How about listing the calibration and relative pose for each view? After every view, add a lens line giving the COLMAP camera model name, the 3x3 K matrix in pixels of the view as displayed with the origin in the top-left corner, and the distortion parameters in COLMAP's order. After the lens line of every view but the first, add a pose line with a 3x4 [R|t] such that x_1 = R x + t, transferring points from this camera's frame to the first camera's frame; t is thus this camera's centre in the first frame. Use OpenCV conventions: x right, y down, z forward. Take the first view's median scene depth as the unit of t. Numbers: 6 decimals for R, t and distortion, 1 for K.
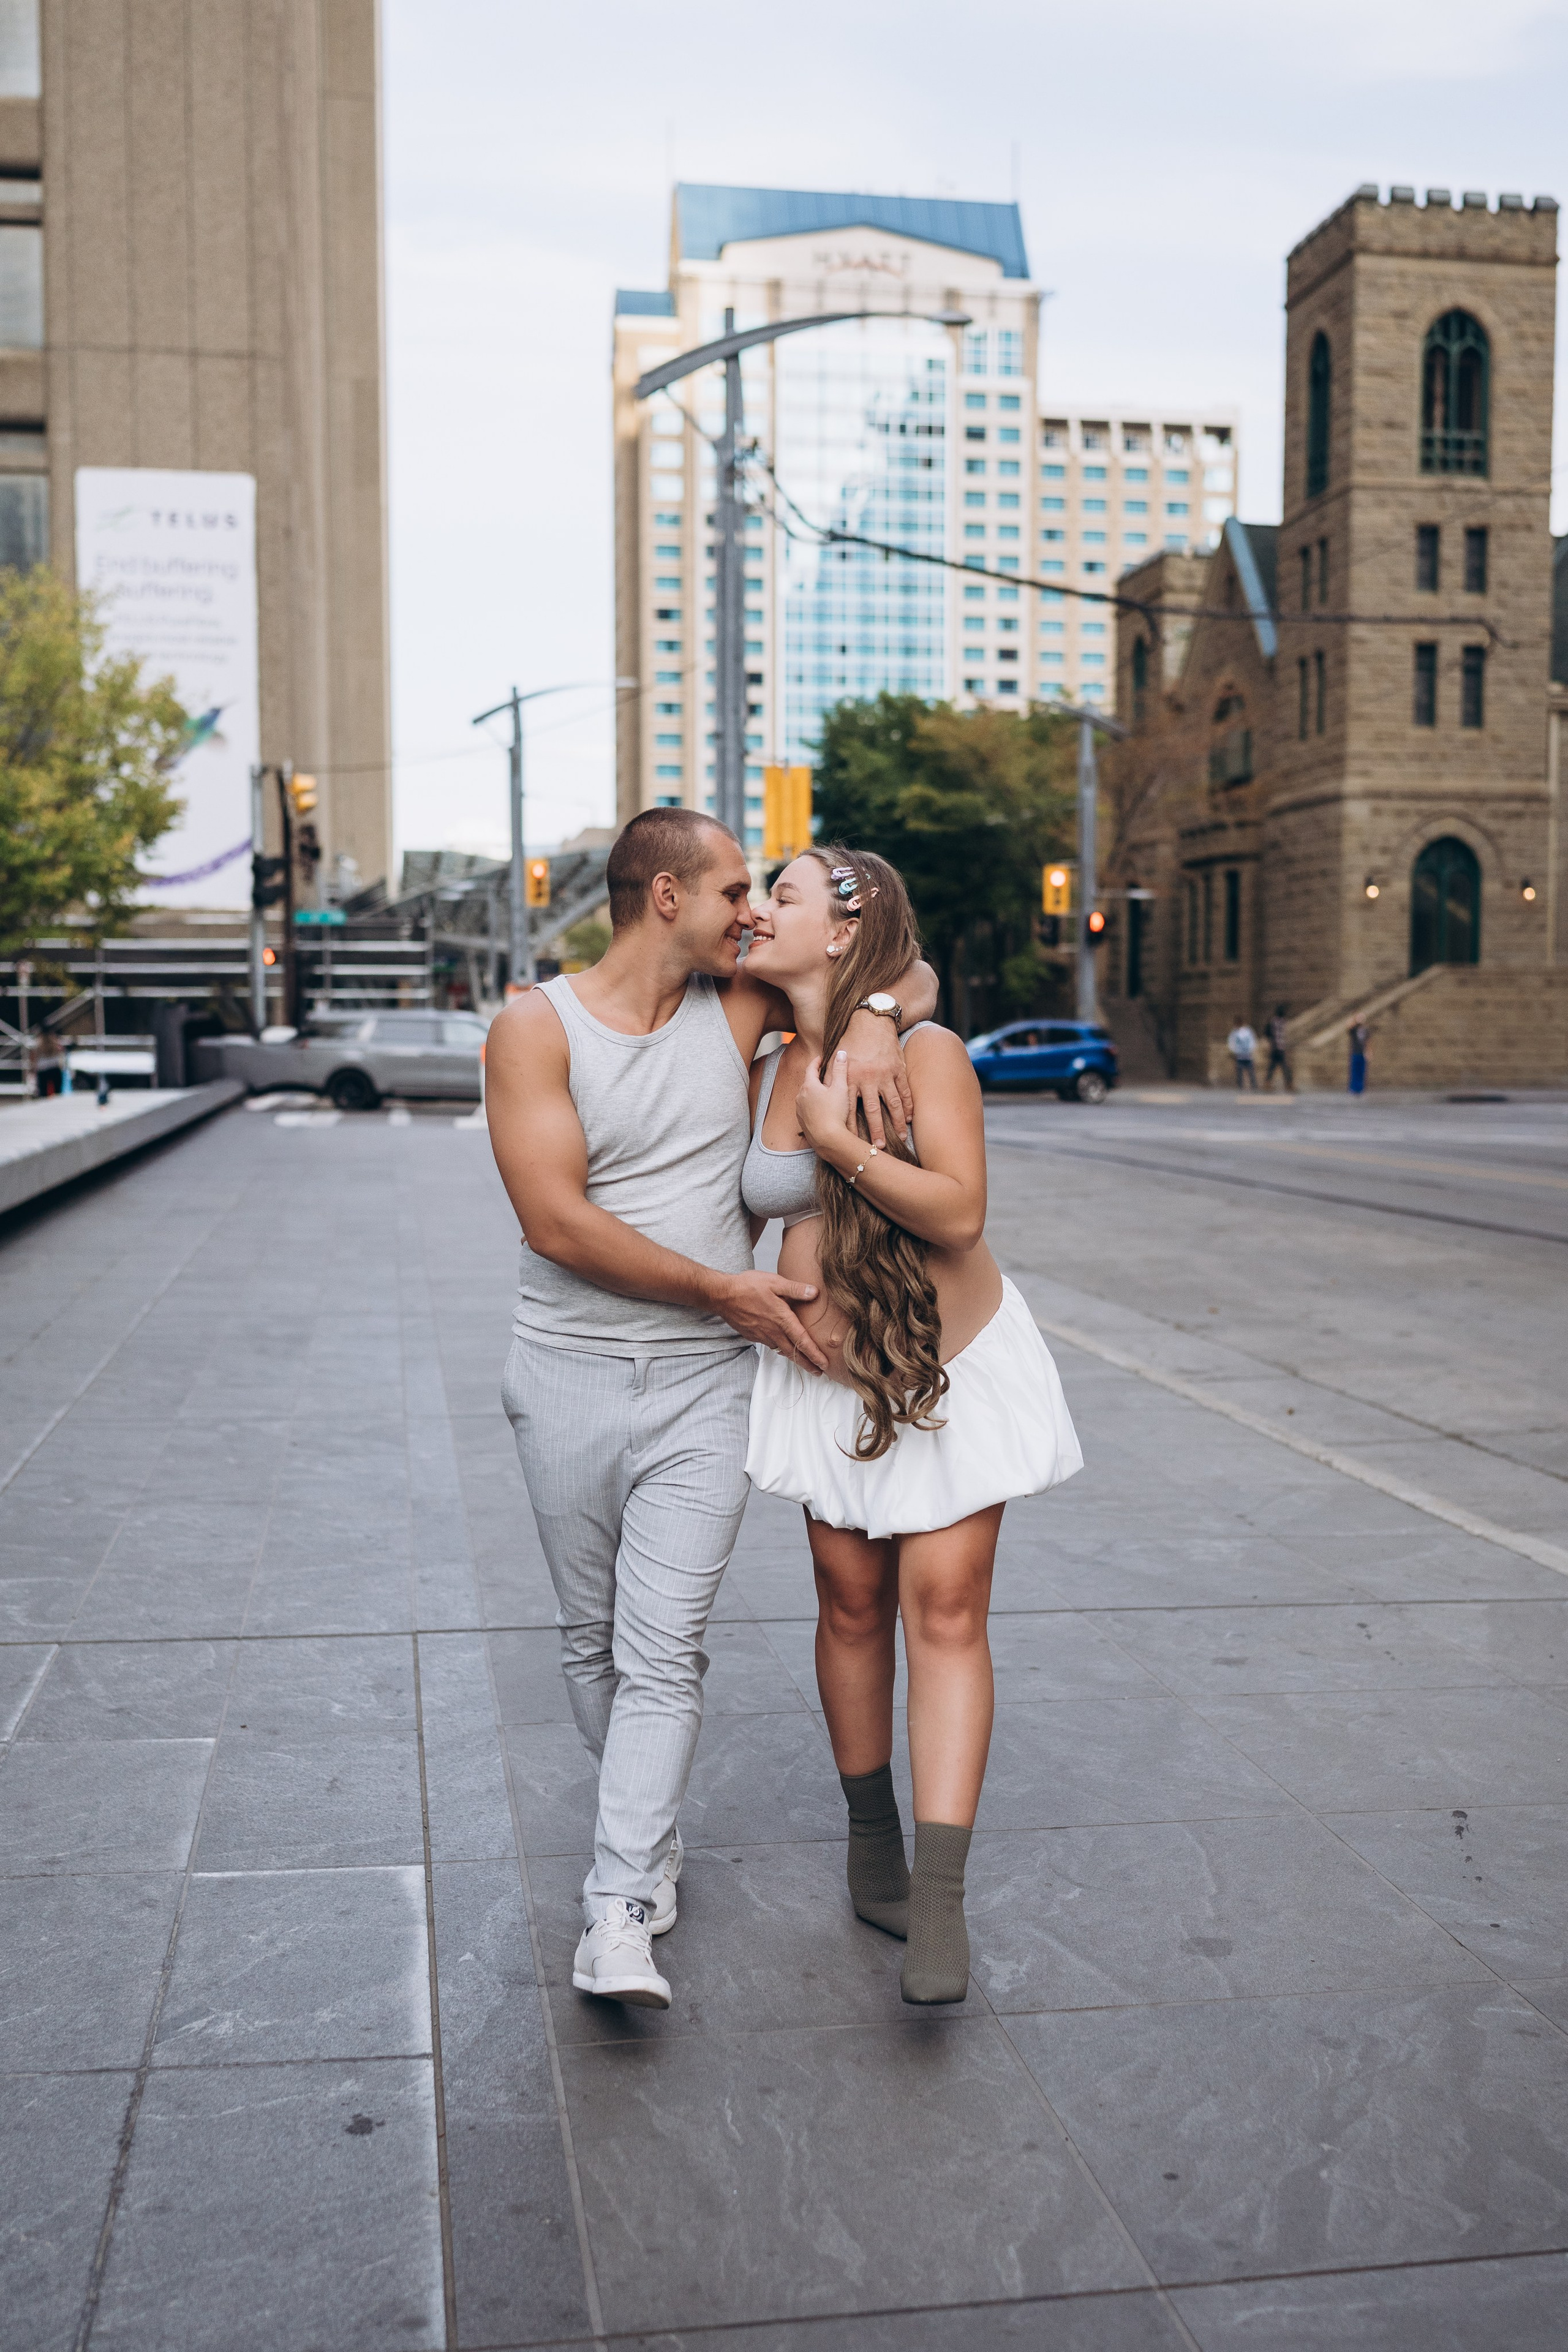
lens RADIAL K [[2489.5, 0, 846.8], [0, 2489.5, 1229.3], [0, 0, 1]] dist [-0.000827, 0.015467]
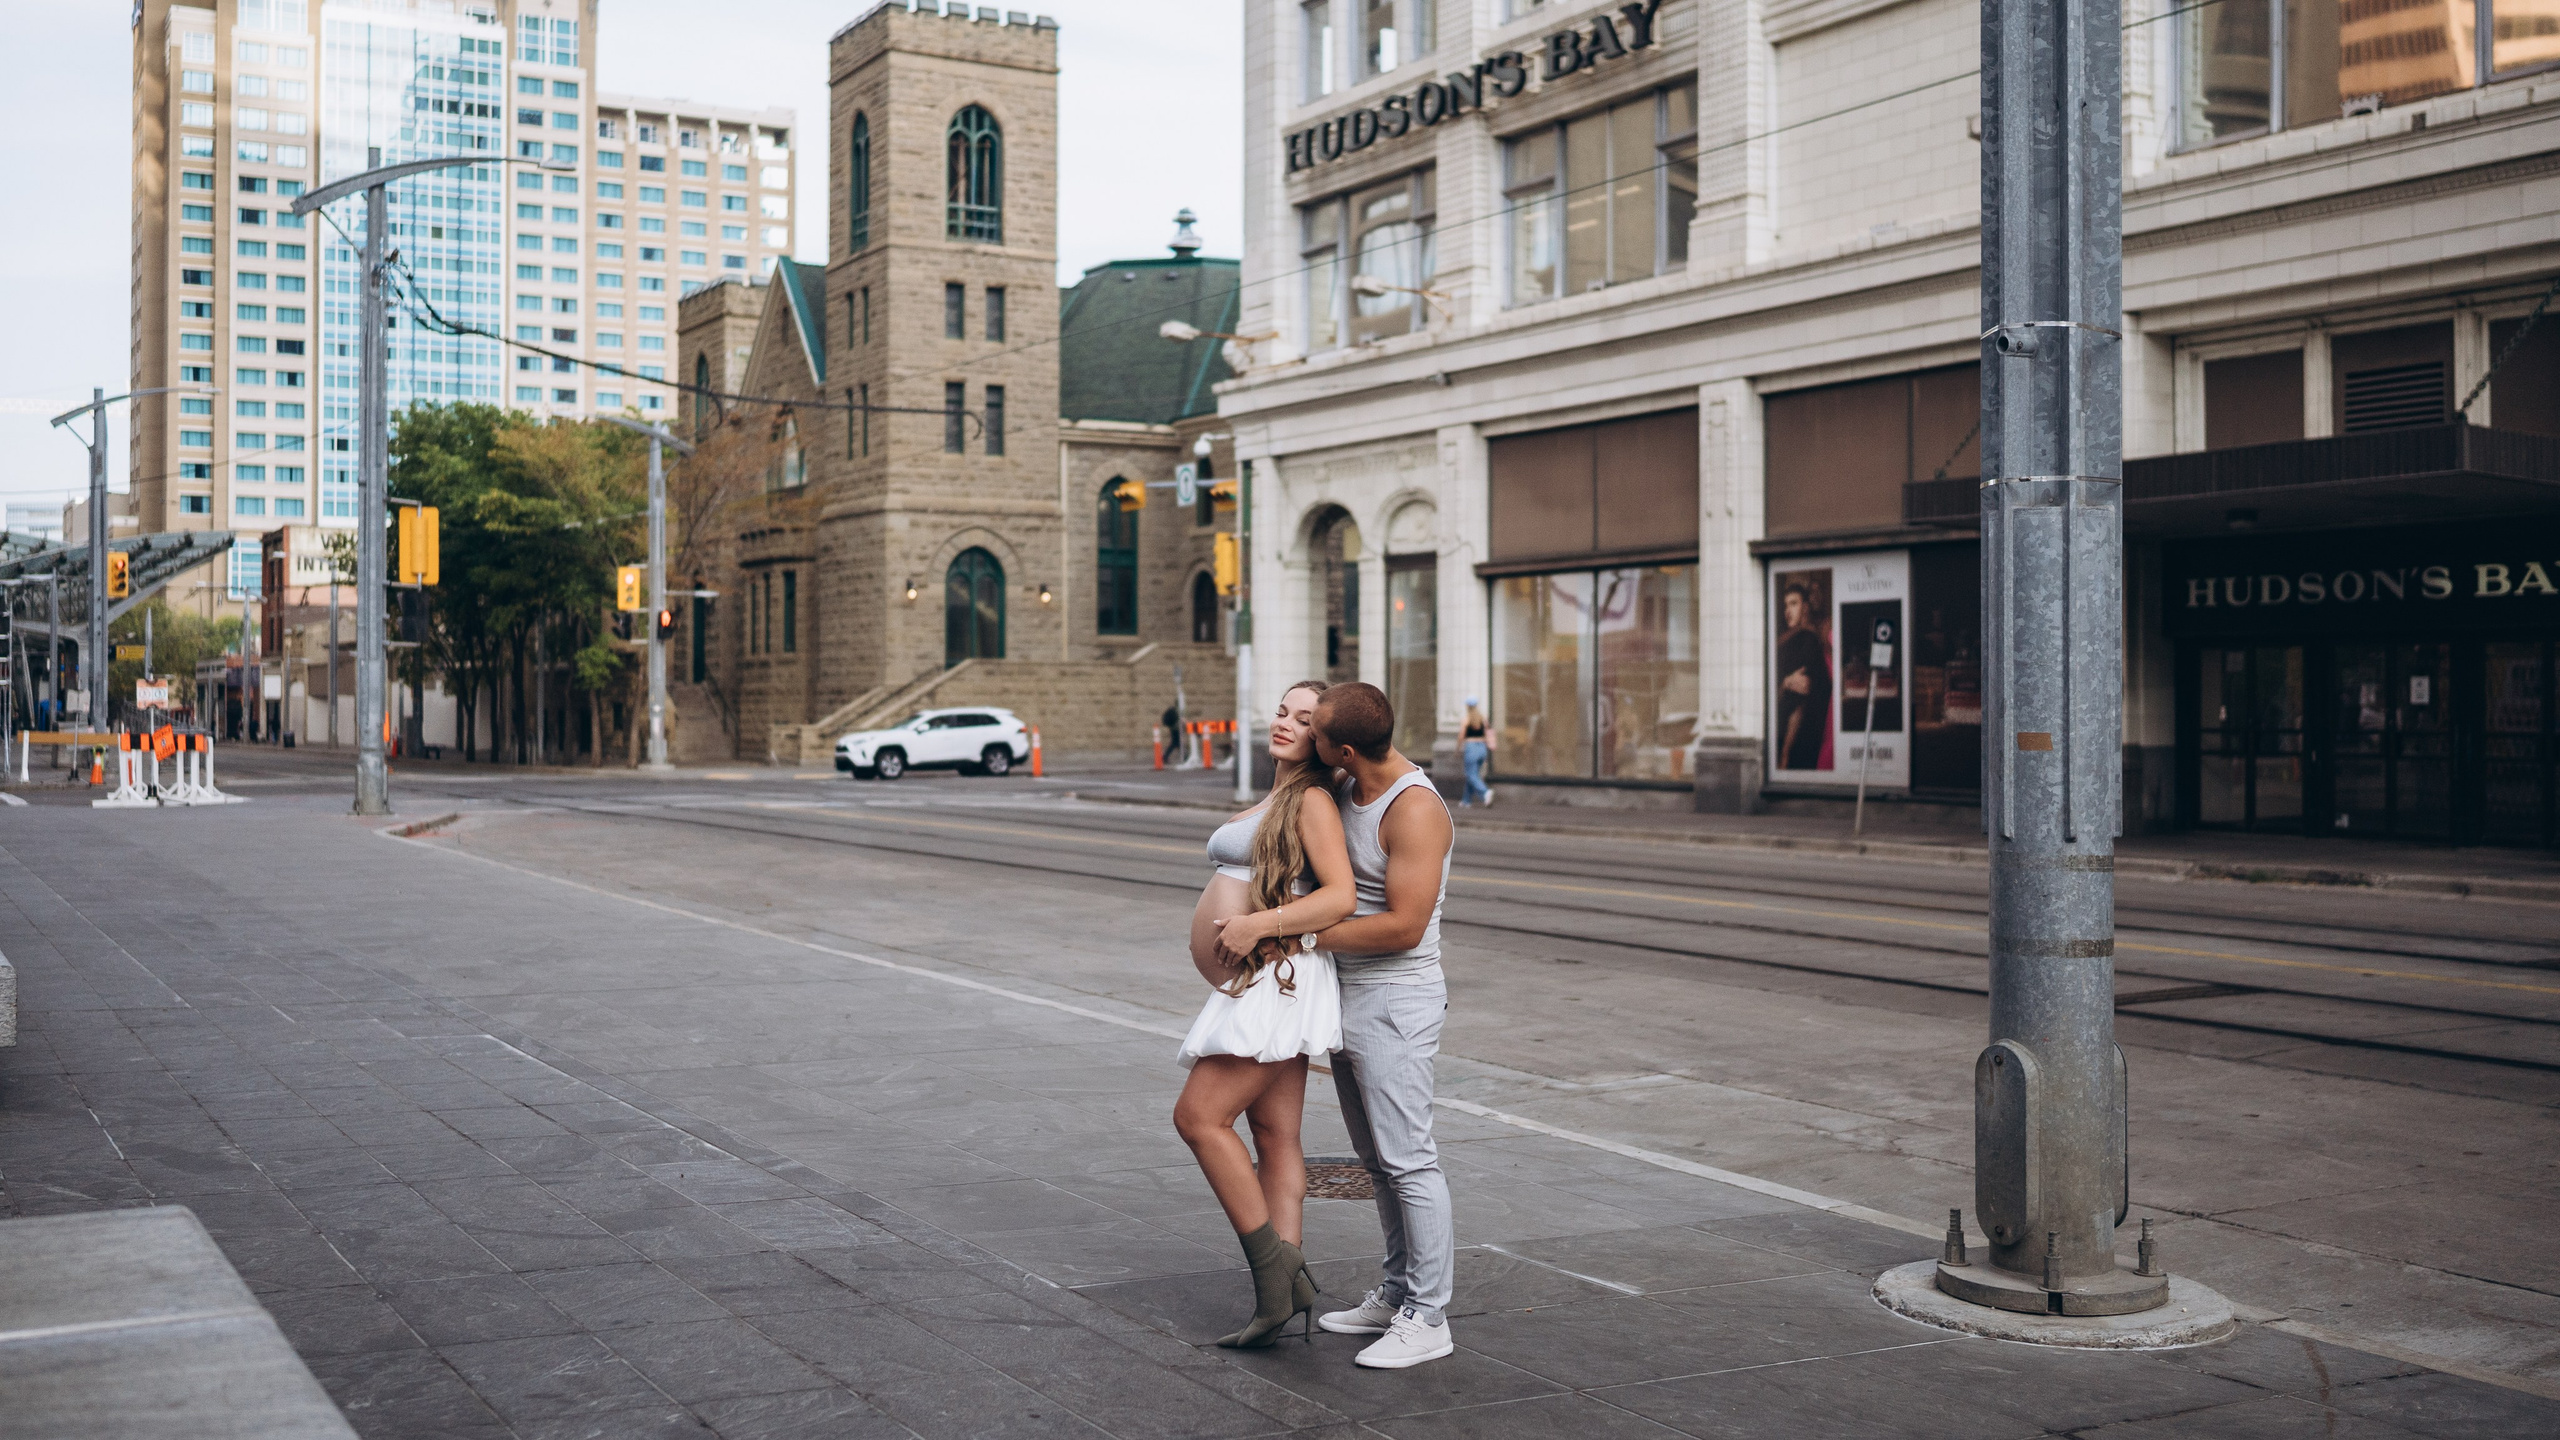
lens RADIAL K [[2547.1, 0, 1288.9], [0, 2547.1, 676.4], [0, 0, 1]] dist [-0.004464, 0.001873]
pose [[0.941417, 0.002153, 0.337239, -0.020436], [0.028673, 0.995848, -0.086402, 0.008442], [-0.336024, 0.091010, 0.937446, -0.150553]]
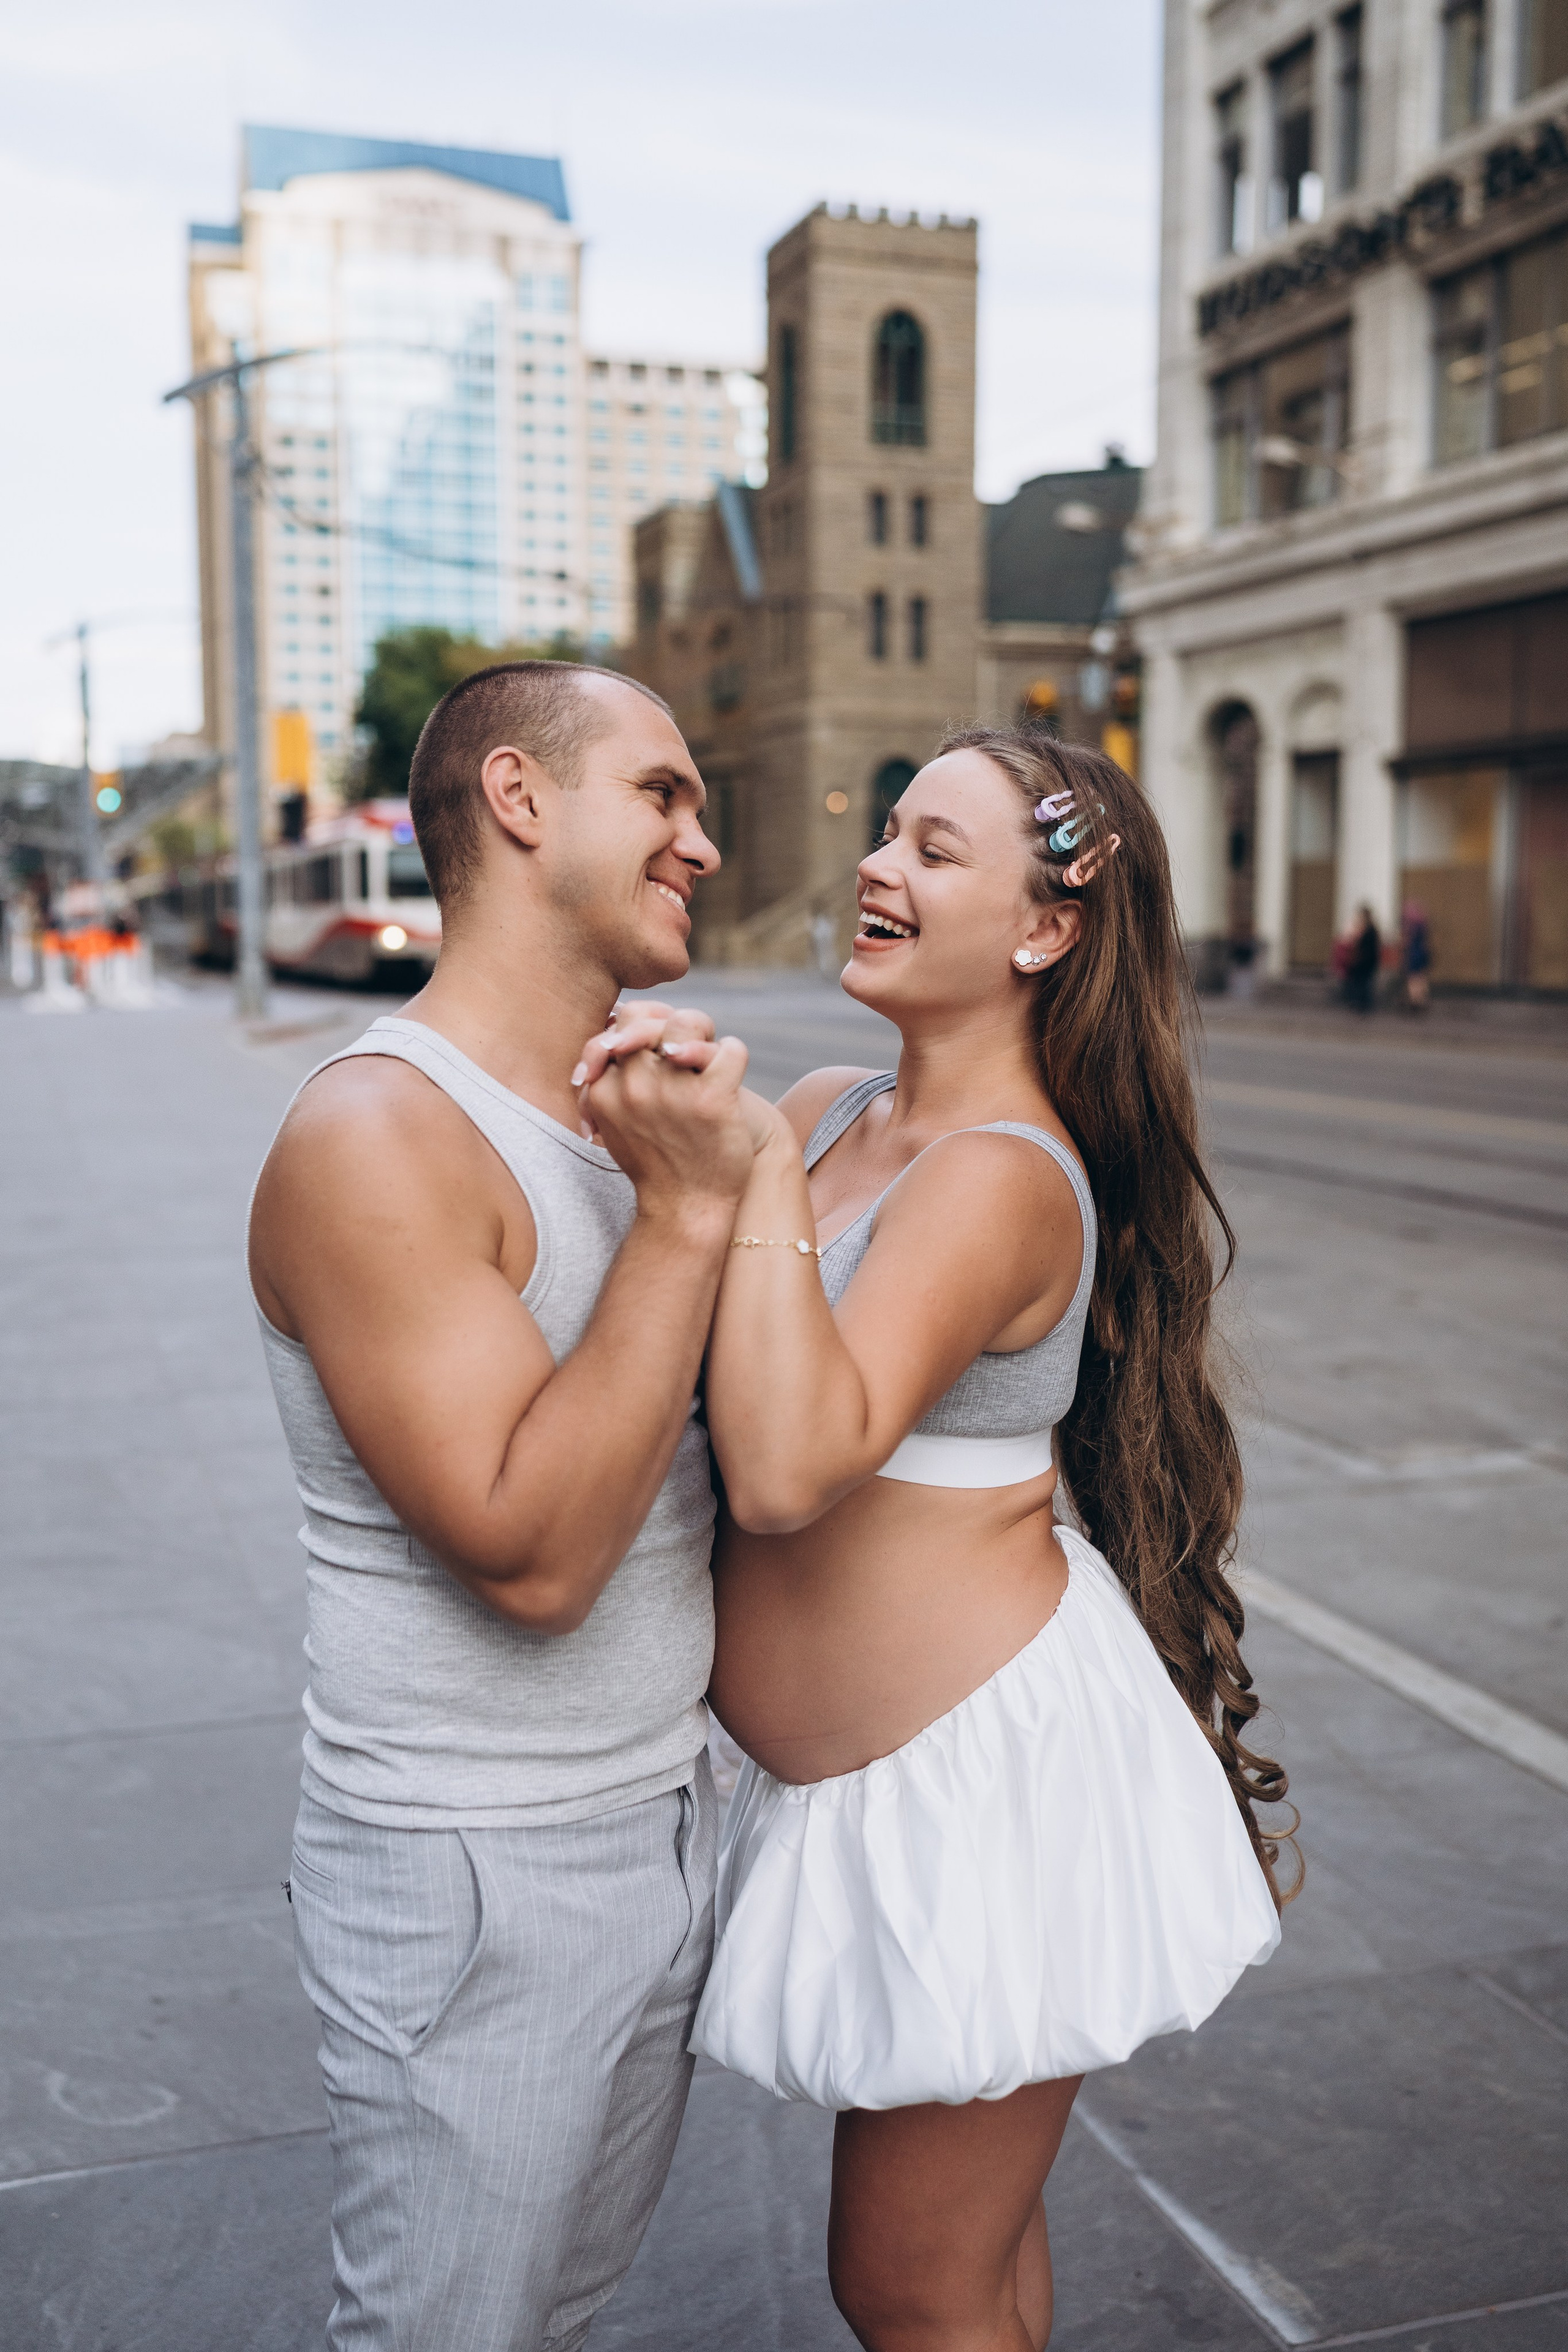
lens RADIAL K [[2300.8, 0, 784.0], [0, 2300.8, 1176.0], [0, 0, 1]] dist [0.004317, 0.025253]
pose [[0.988704, -0.019167, 0.148652, 0.019982], [0.014318, 0.999332, 0.033621, 0.004249], [-0.149197, -0.031113, 0.988318, -0.081519]]
